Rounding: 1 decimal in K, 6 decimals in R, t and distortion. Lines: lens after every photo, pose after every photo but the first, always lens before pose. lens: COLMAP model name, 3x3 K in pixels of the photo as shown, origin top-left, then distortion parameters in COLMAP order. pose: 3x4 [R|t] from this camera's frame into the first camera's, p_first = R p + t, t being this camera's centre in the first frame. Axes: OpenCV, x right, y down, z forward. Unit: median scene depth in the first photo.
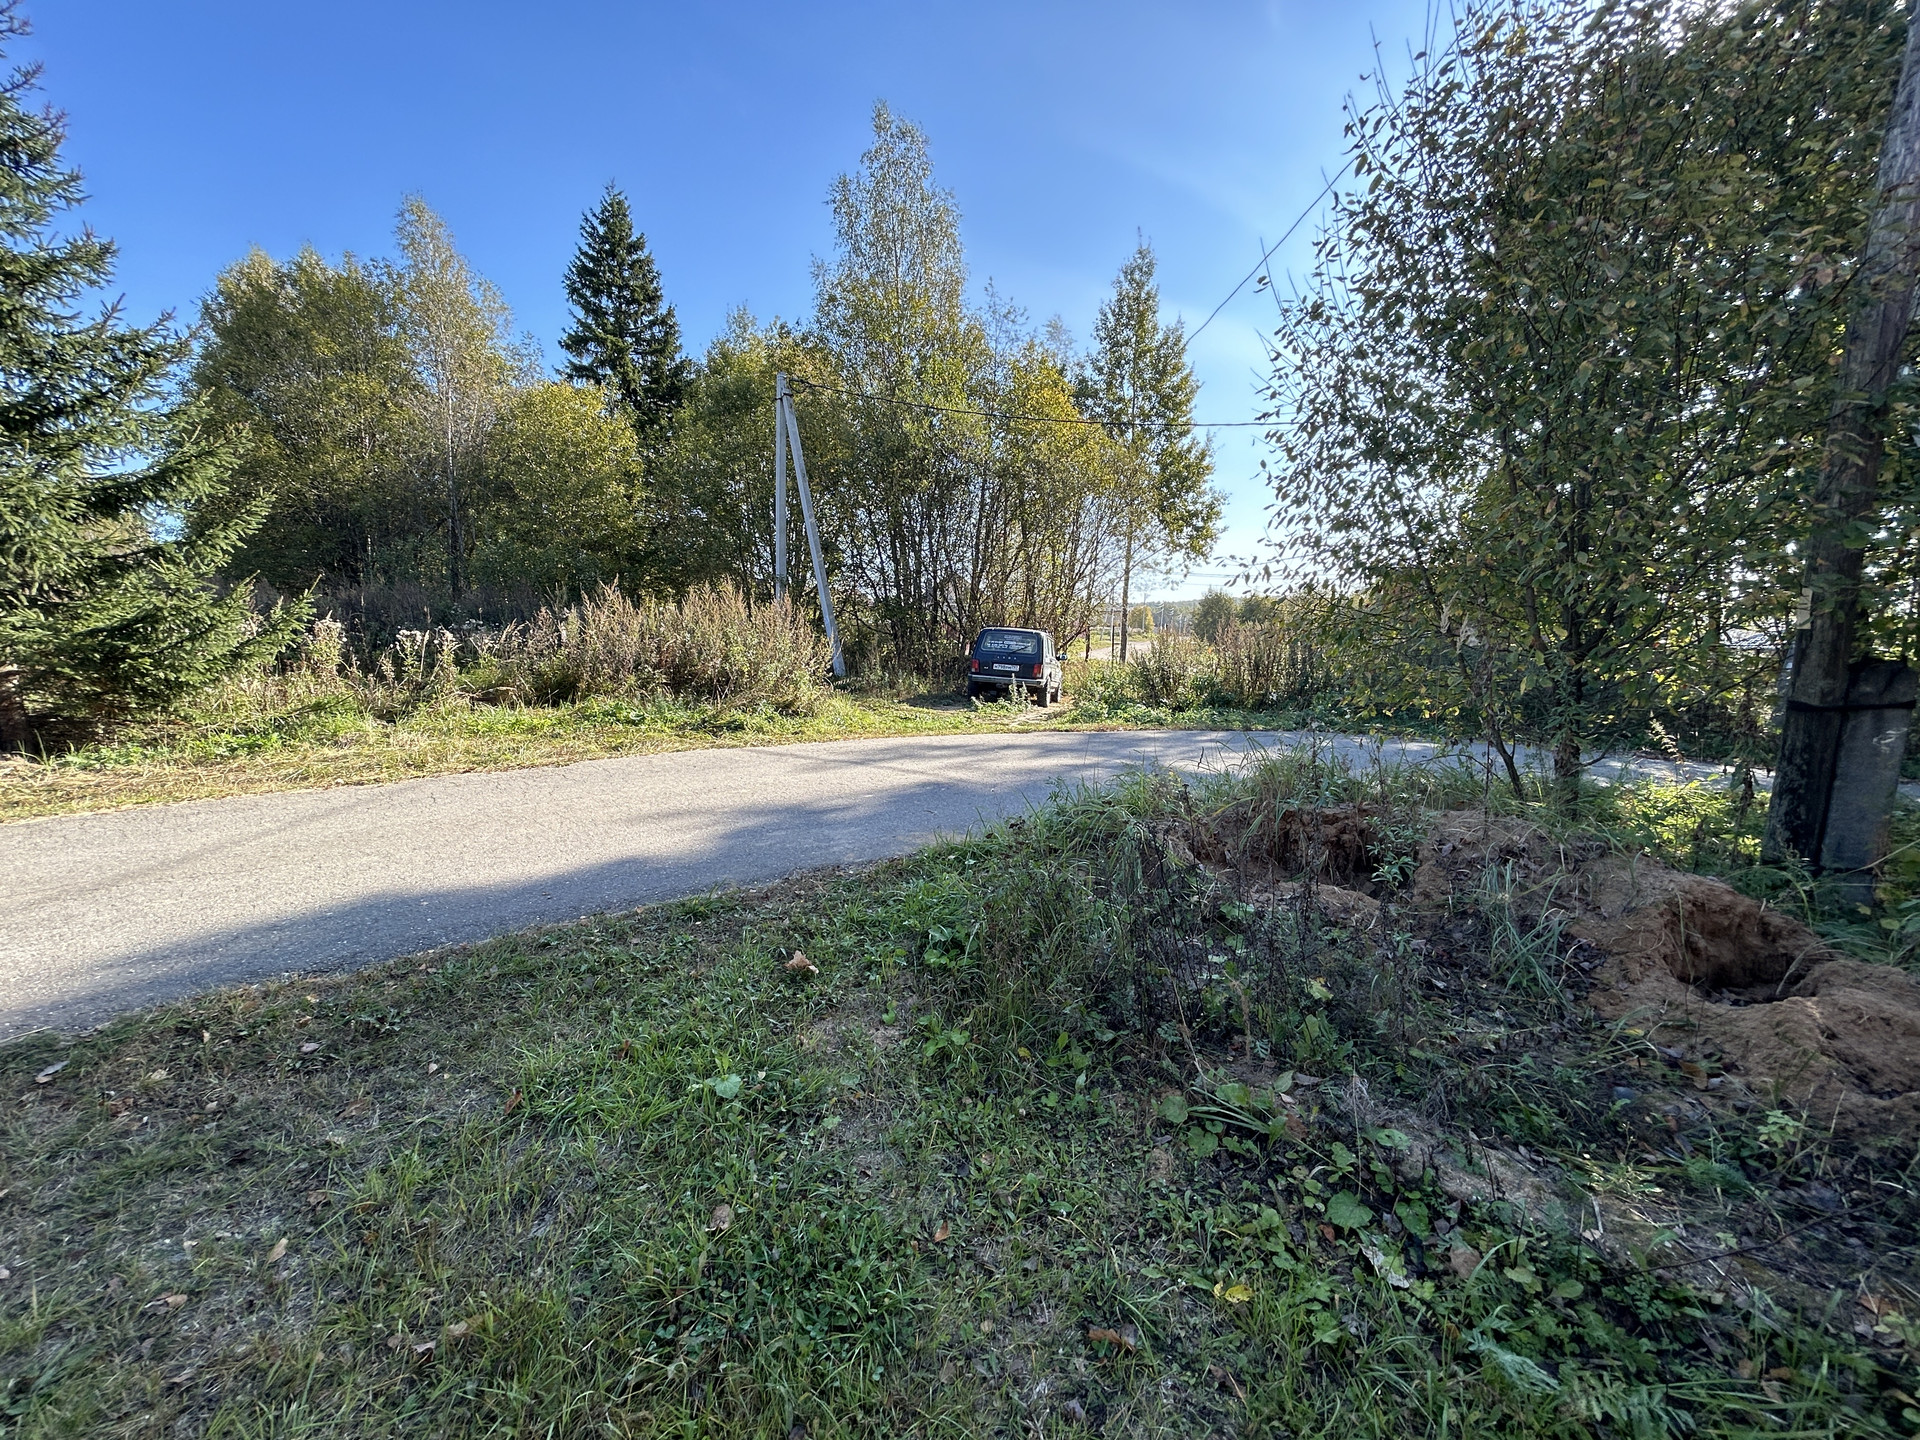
lens RADIAL K [[775.9, 0, 950.9], [0, 775.9, 711.6], [0, 0, 1]] dist [0.001004, -0.000379]
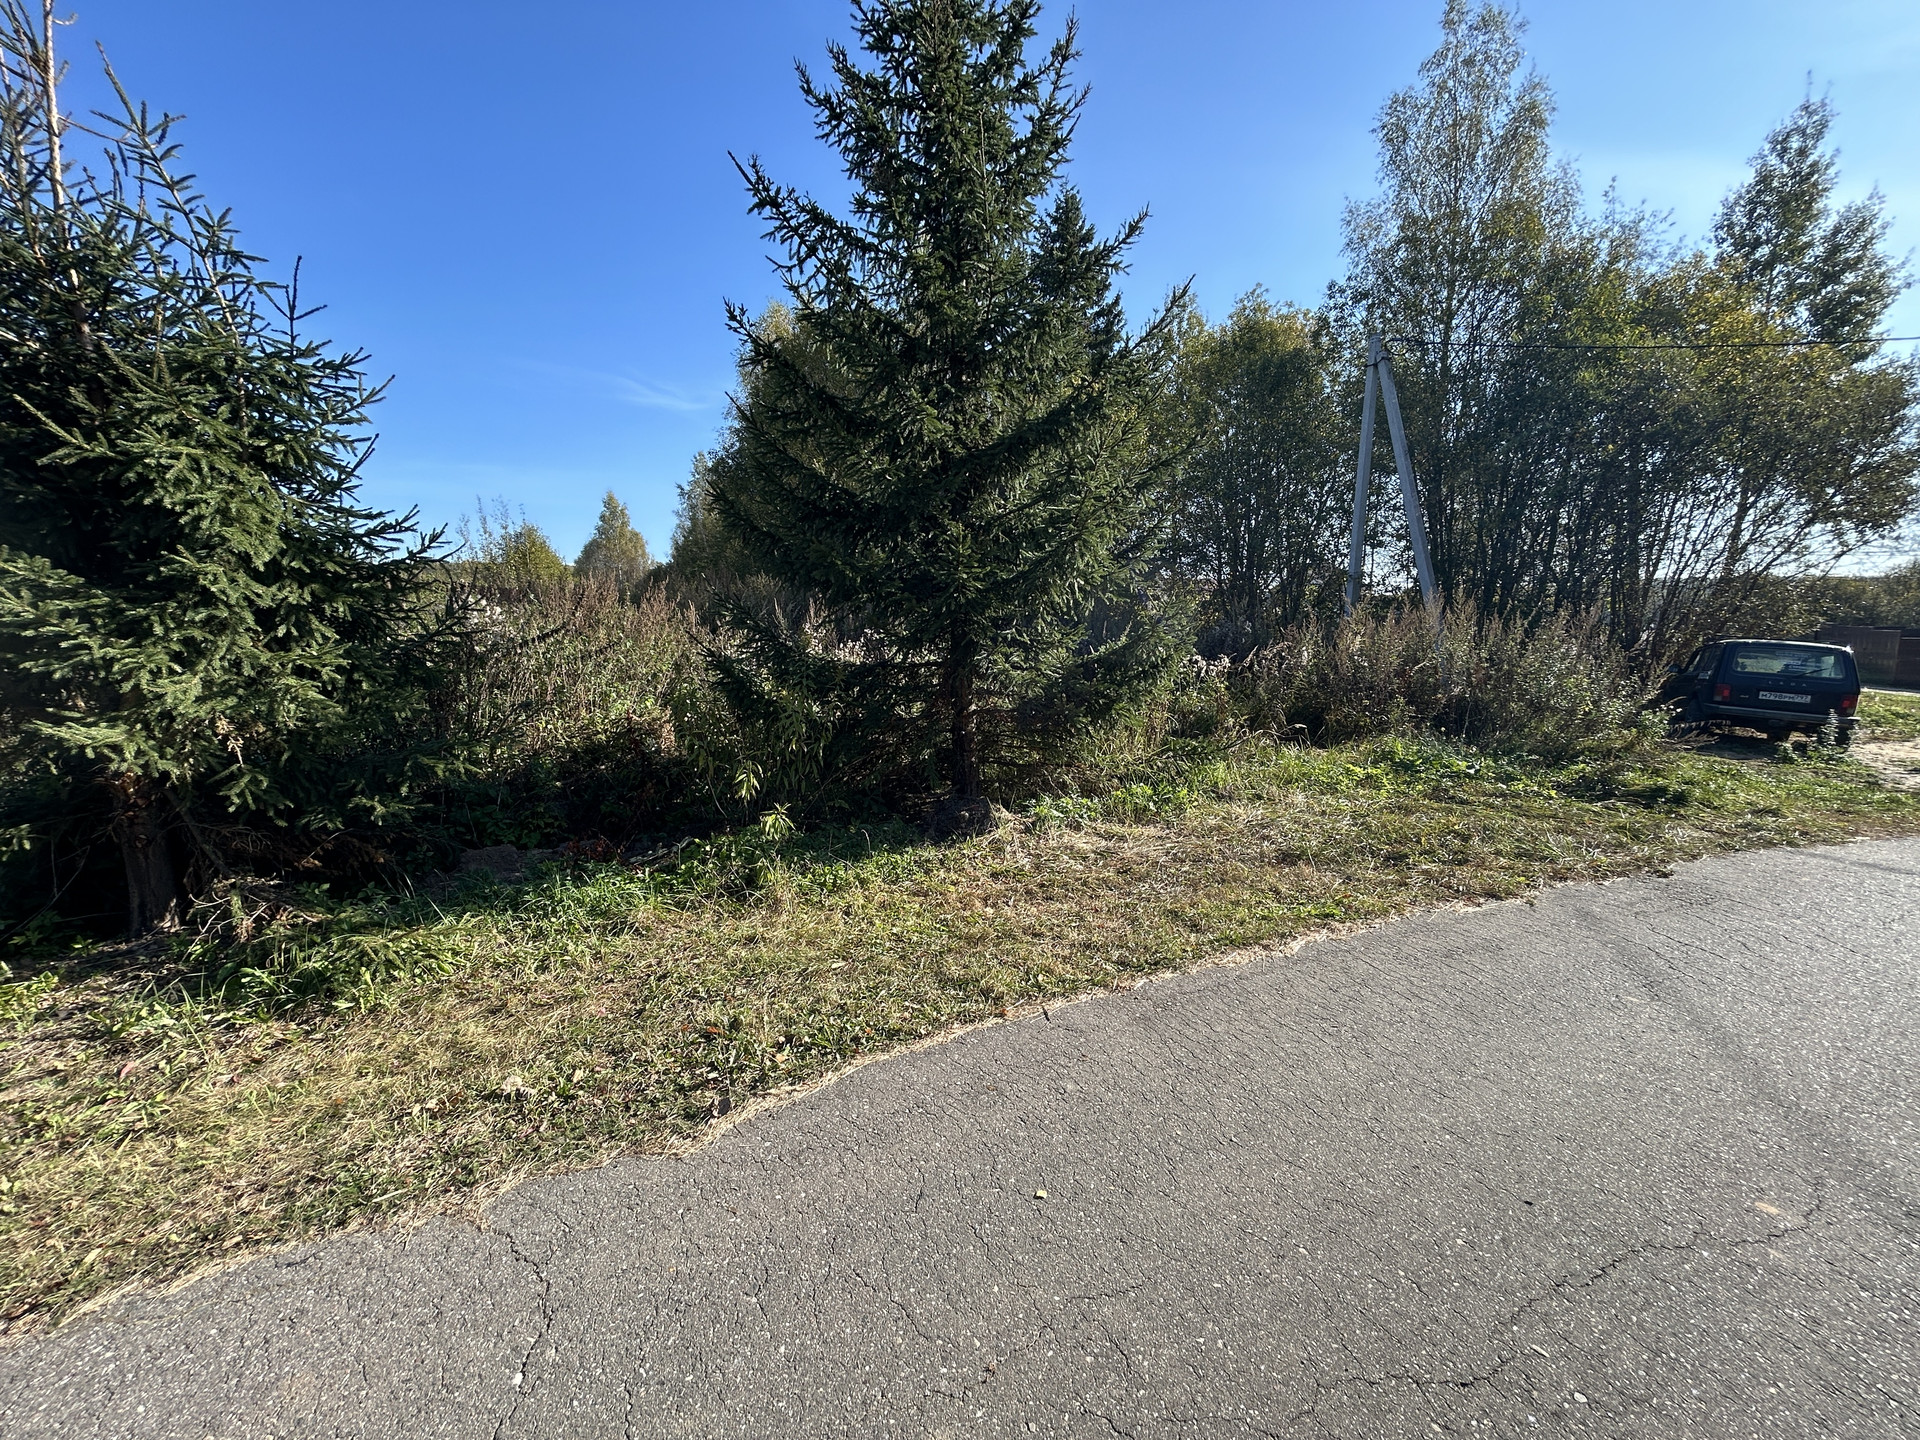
lens RADIAL K [[772.4, 0, 960.0], [0, 772.4, 720.0], [0, 0, 1]] dist [-0.001154, -0.000076]
pose [[0.922405, 0.049015, -0.383102, -0.829939], [-0.039442, 0.998683, 0.032809, -0.068328], [0.384206, -0.015153, 0.923123, 0.115582]]
